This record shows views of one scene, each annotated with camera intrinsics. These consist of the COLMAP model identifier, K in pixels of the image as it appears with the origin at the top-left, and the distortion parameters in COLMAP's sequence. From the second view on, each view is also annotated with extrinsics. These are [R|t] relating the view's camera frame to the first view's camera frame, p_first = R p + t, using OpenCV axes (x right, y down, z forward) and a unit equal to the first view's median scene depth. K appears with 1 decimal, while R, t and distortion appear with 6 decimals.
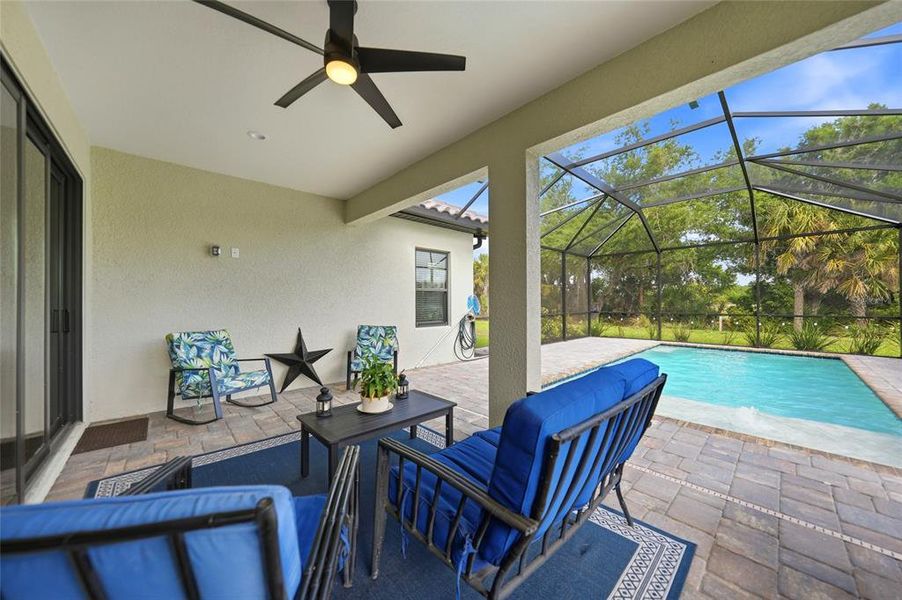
lens RADIAL K [[327.3, 0, 453.9], [0, 327.3, 303.8], [0, 0, 1]] dist [-0.000241, 0.000015]
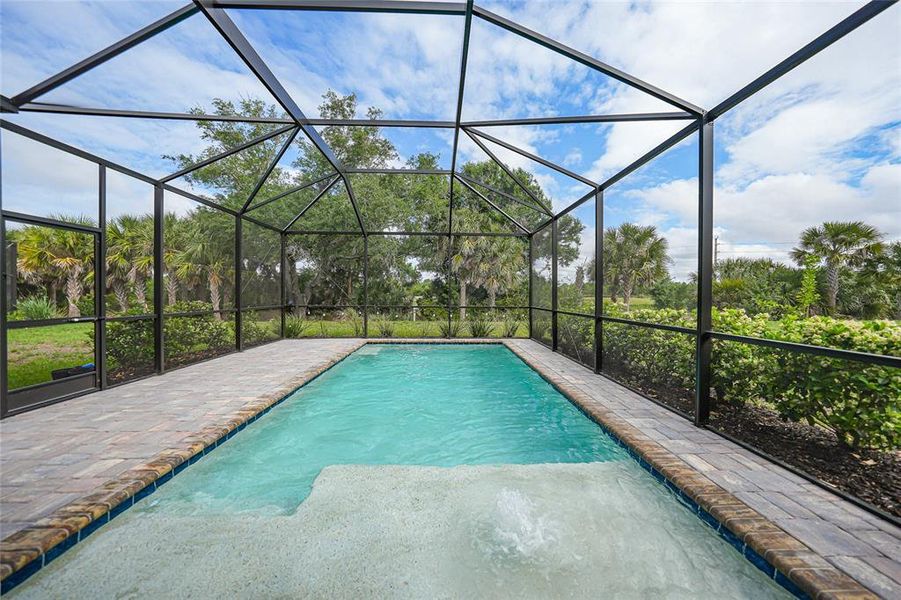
lens RADIAL K [[327.0, 0, 453.4], [0, 327.0, 303.8], [0, 0, 1]] dist [-0.000241, 0.000015]
pose [[0.679520, -0.012370, 0.733553, 0.115412], [-0.005492, 0.999744, 0.021945, 0.001057], [-0.733637, -0.018941, 0.679278, 0.183992]]
